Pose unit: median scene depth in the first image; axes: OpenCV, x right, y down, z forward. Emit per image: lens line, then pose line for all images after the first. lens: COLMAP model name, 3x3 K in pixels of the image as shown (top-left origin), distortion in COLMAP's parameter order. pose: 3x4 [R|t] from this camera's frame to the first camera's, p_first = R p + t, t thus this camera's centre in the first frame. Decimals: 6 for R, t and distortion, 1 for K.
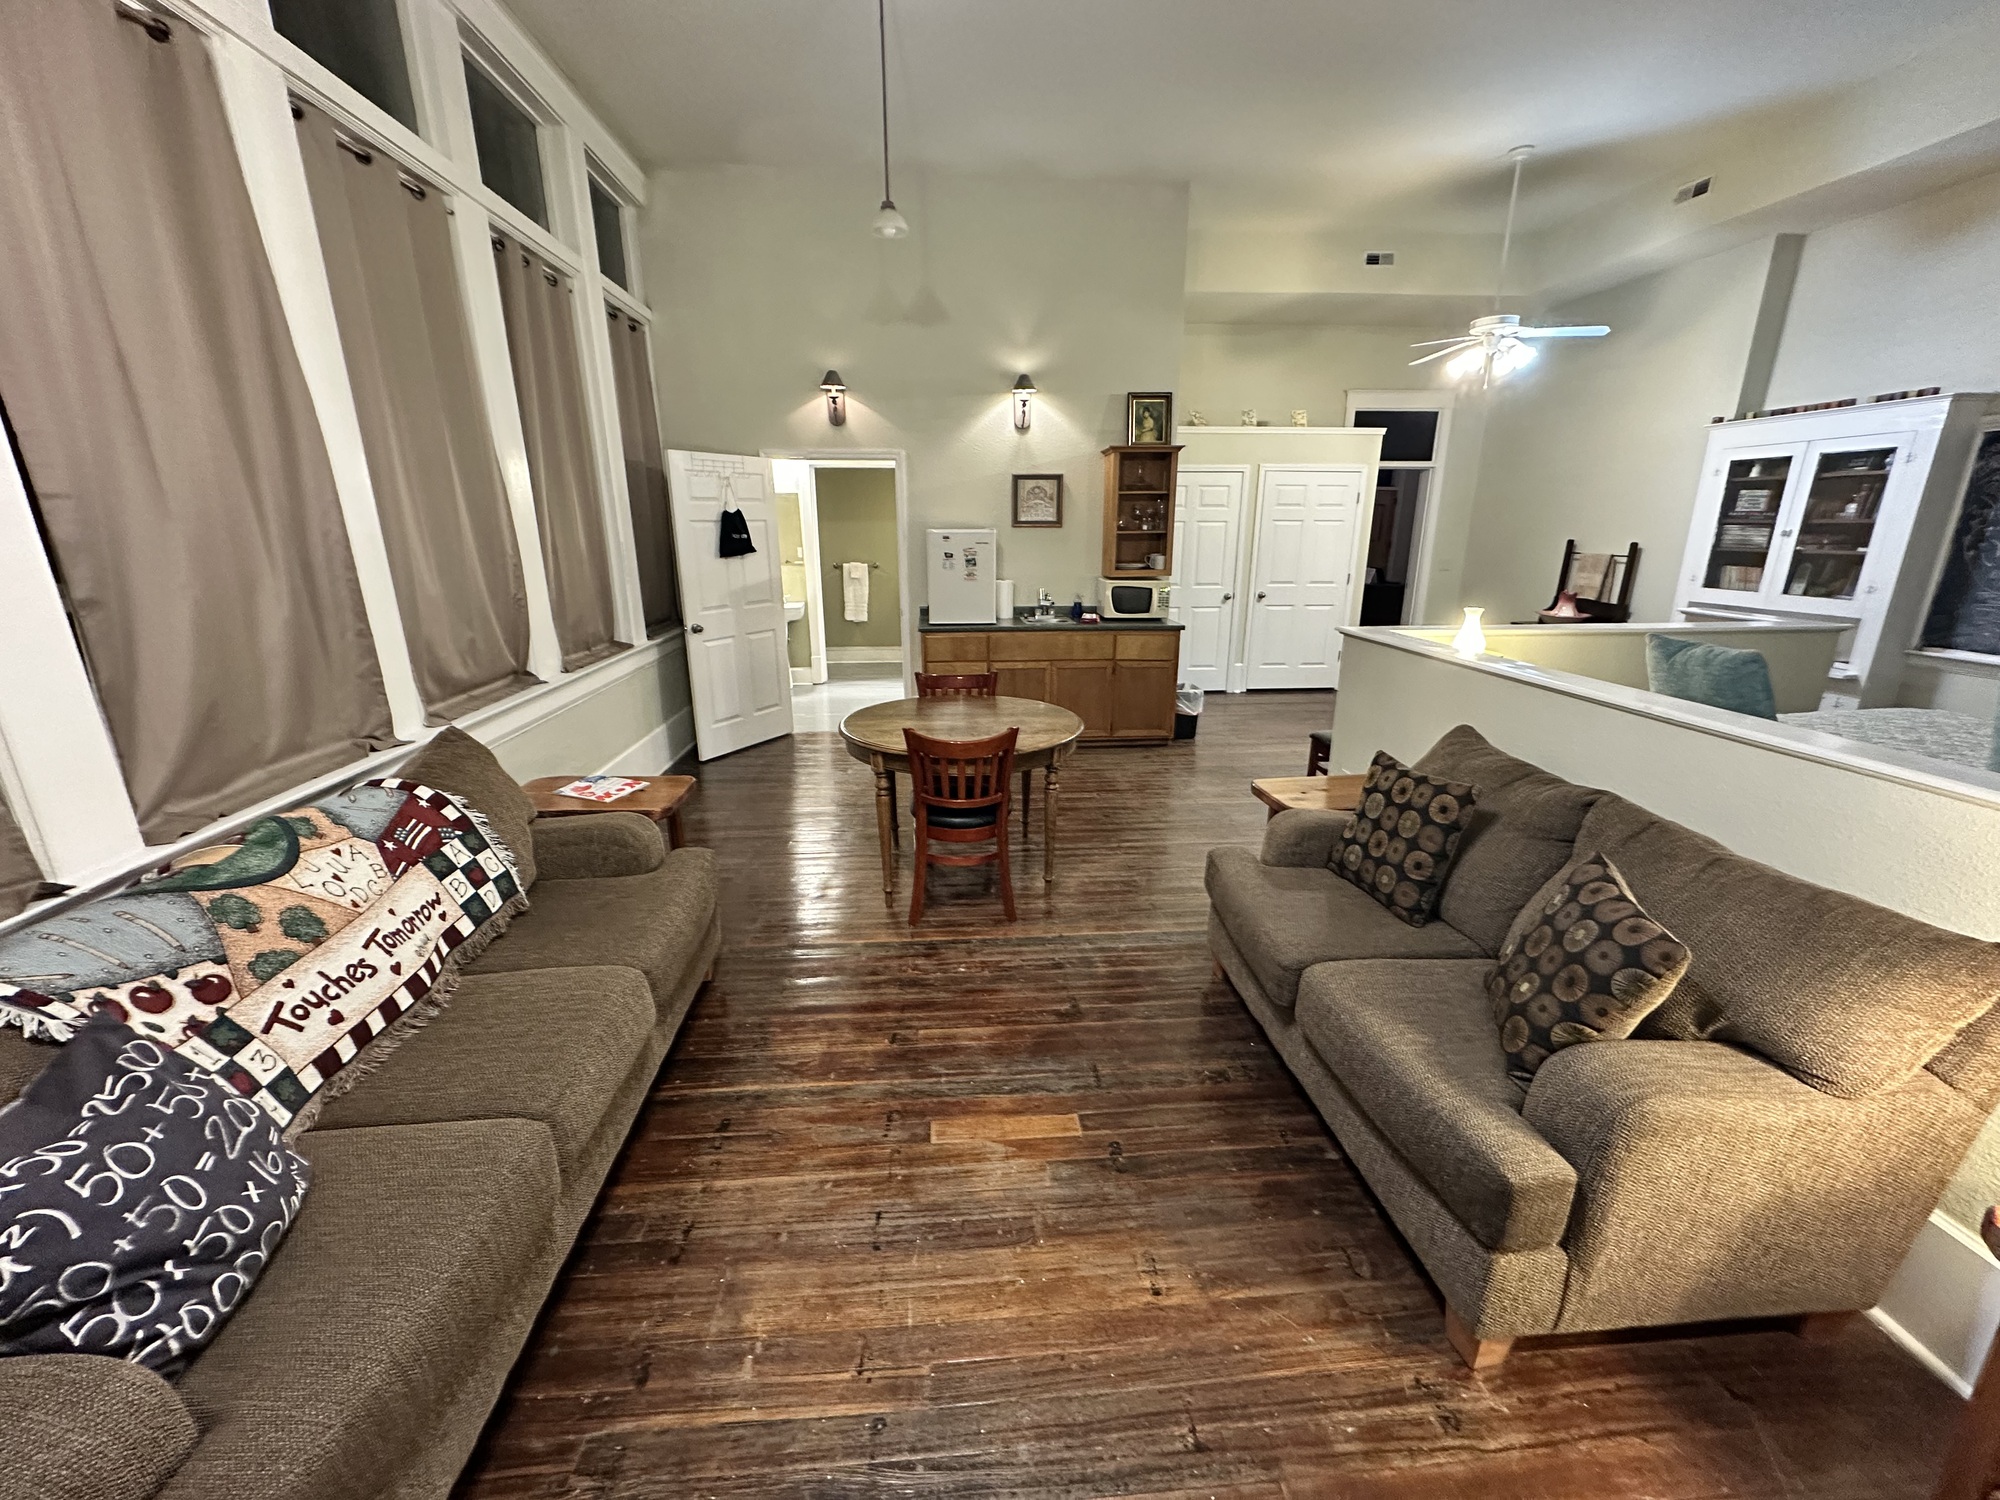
lens RADIAL K [[790.0, 0, 1000.0], [0, 790.0, 750.0], [0, 0, 1]] dist [-0.002184, -0.000336]
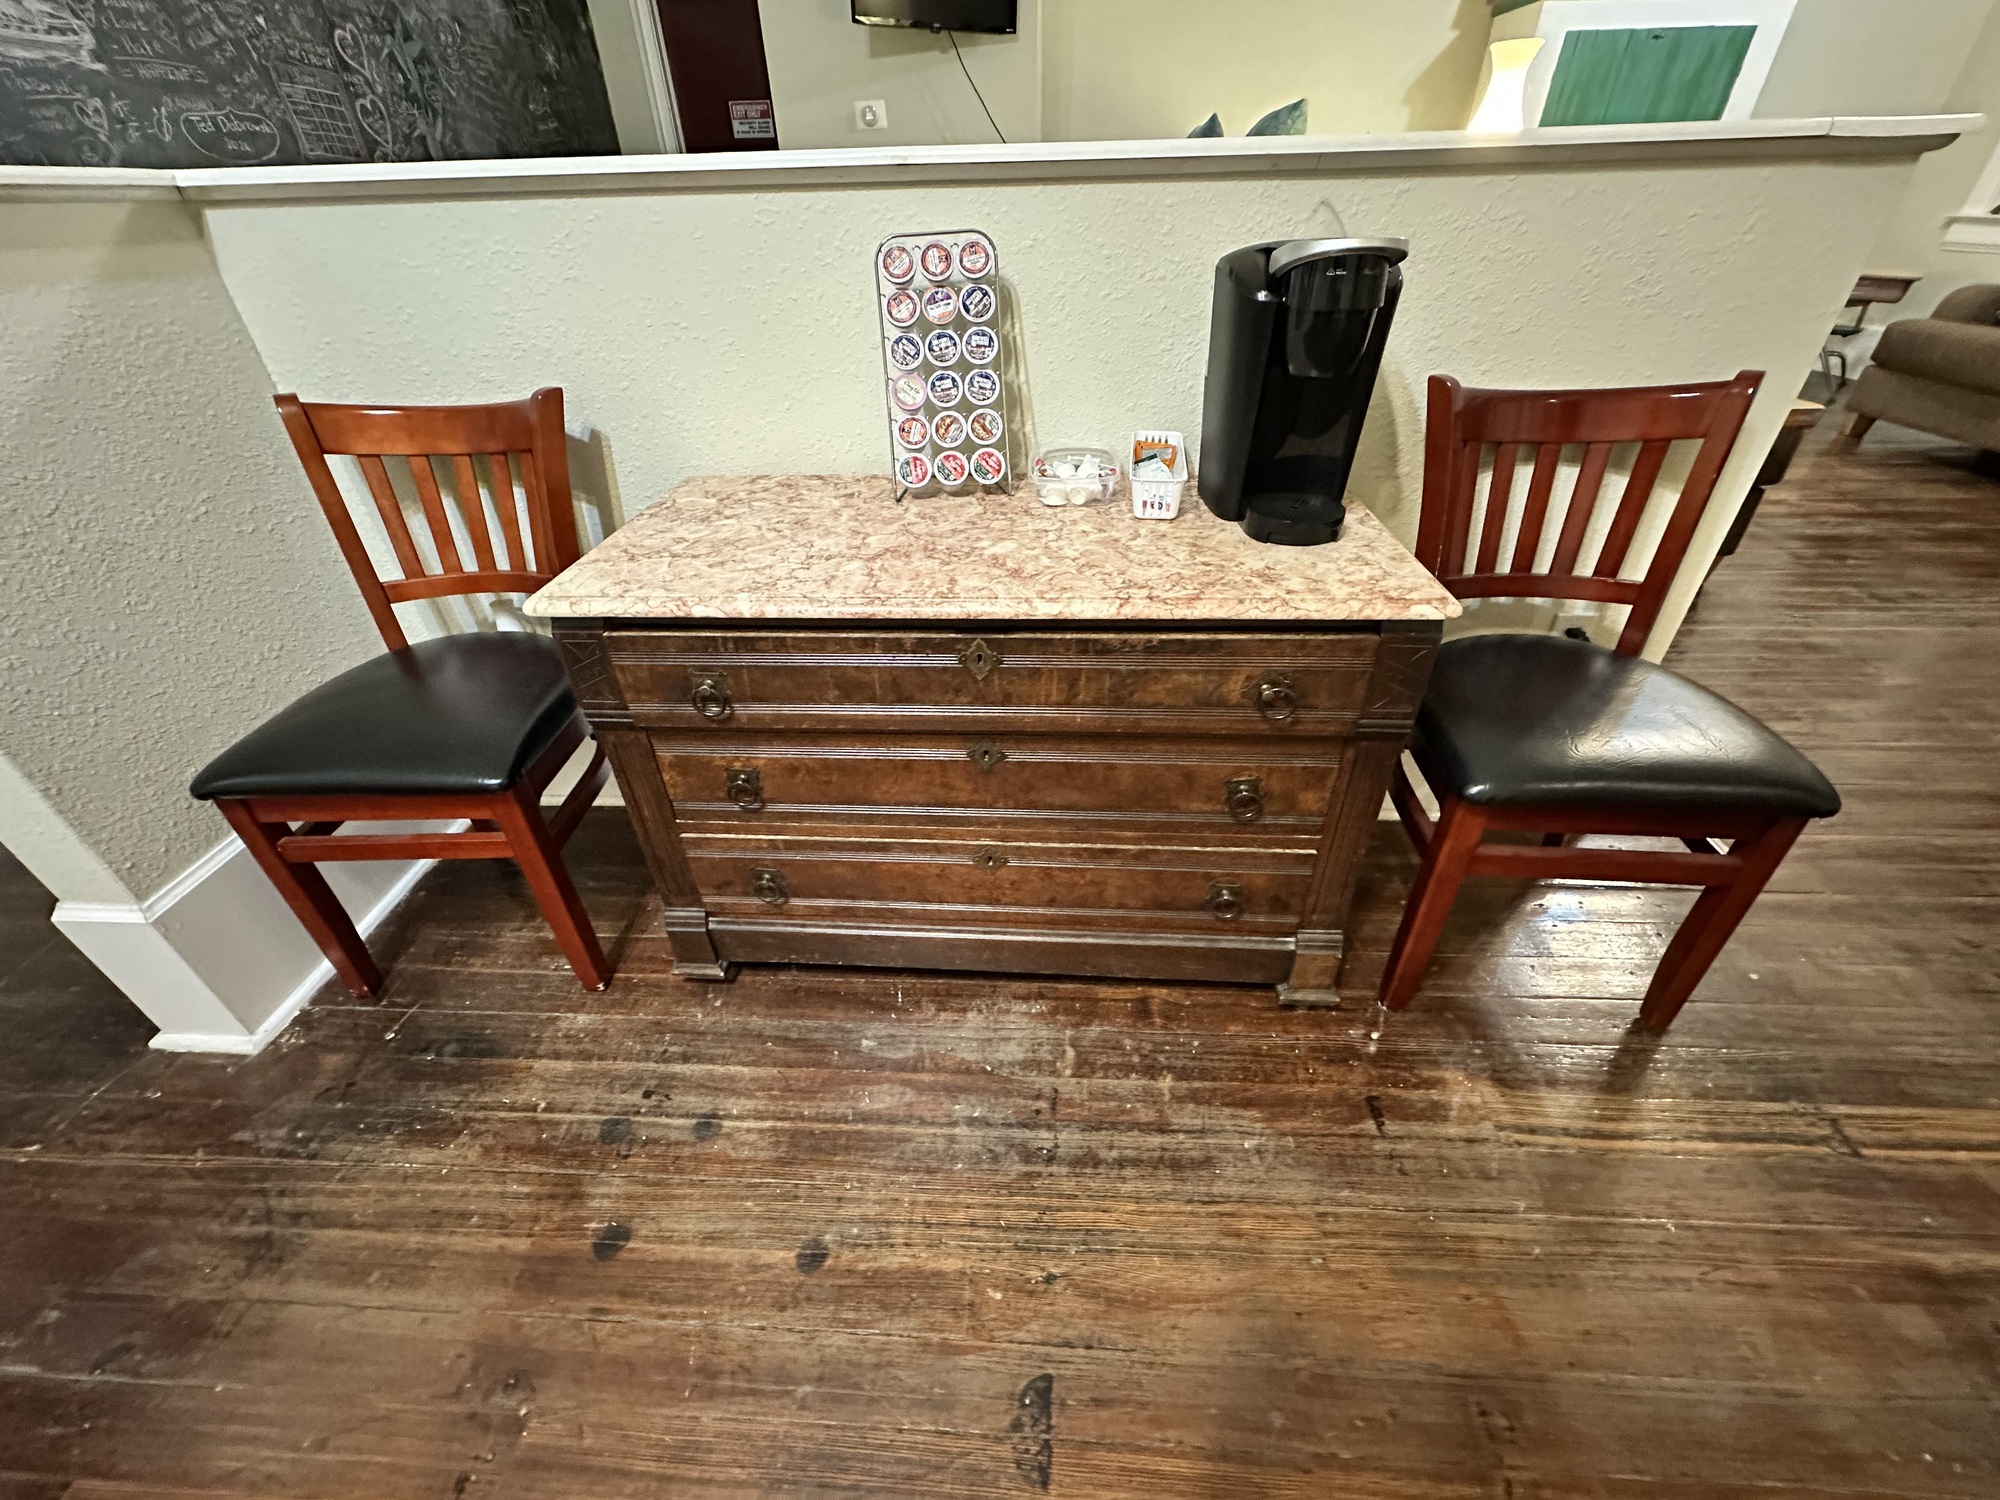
lens RADIAL K [[790.0, 0, 1000.0], [0, 790.0, 750.0], [0, 0, 1]] dist [-0.002184, -0.000336]
pose [[-0.990183, -0.059172, 0.126637, 0.507972], [0.061371, 0.629948, 0.774209, -0.177200], [-0.125587, 0.774380, -0.620132, 0.987326]]
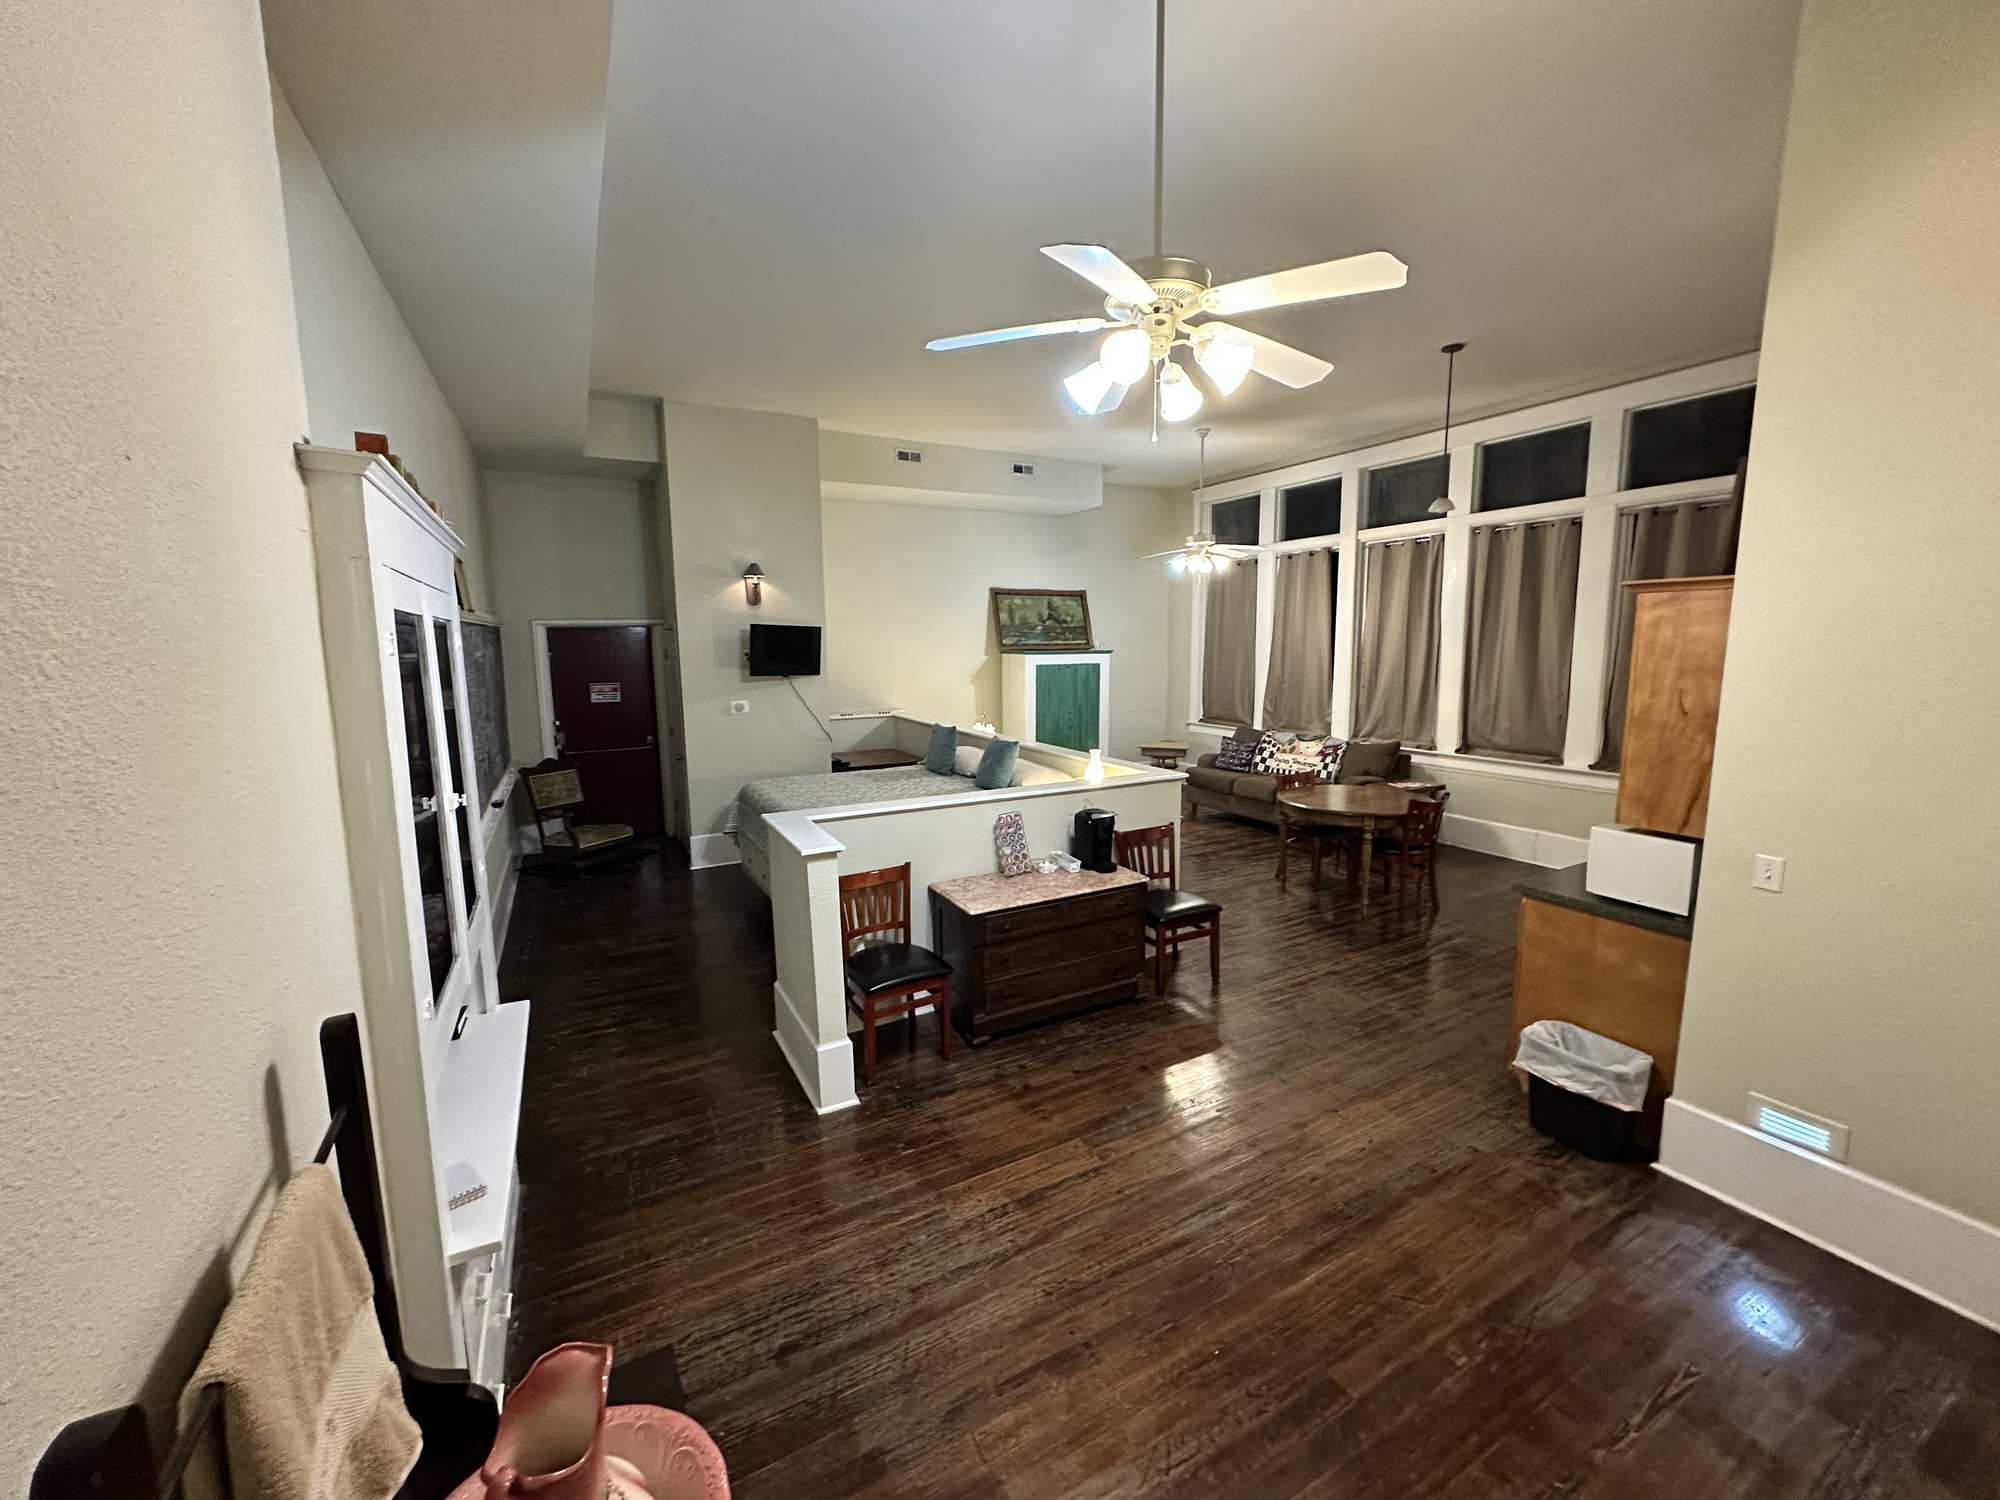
lens RADIAL K [[790.0, 0, 1000.0], [0, 790.0, 750.0], [0, 0, 1]] dist [-0.002184, -0.000336]
pose [[-0.912950, 0.065238, -0.402823, 0.878802], [-0.102184, 0.919141, 0.380444, -0.465095], [0.395071, 0.388489, -0.832463, 1.397542]]
